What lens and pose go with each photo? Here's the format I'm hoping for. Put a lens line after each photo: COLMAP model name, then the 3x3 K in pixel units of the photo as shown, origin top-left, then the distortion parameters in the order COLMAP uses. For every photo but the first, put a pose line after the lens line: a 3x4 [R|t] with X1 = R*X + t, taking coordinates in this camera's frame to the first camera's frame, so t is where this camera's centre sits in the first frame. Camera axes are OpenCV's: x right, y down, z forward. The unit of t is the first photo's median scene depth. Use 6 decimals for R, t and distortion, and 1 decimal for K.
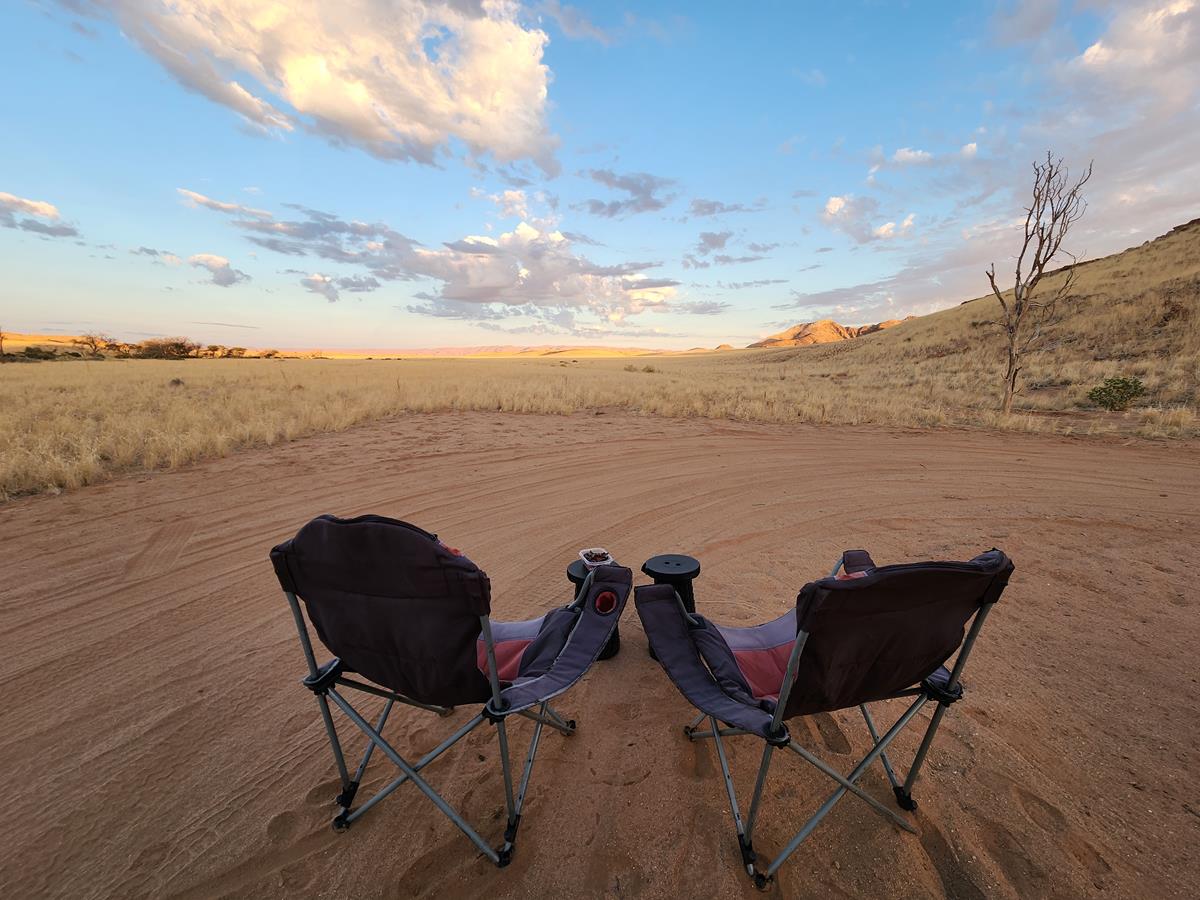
lens RADIAL K [[481.5, 0, 600.0], [0, 481.5, 450.0], [0, 0, 1]] dist [0.000194, -0.004971]
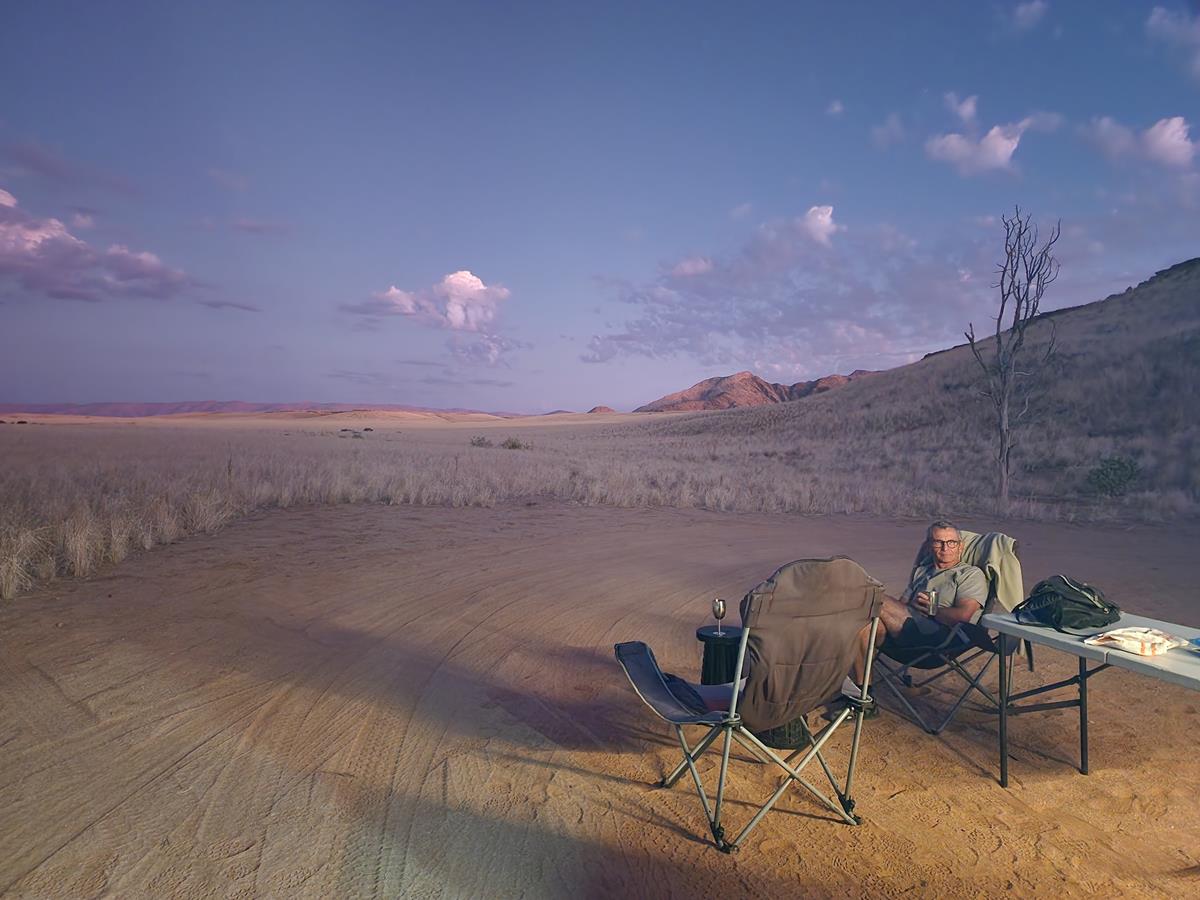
lens RADIAL K [[792.4, 0, 600.0], [0, 792.4, 450.0], [0, 0, 1]] dist [0.080827, -0.084125]
pose [[0.969911, 0.004844, 0.243411, -0.087301], [0.033392, 0.987706, -0.152712, 0.013792], [-0.241158, 0.156245, 0.957826, -0.089834]]
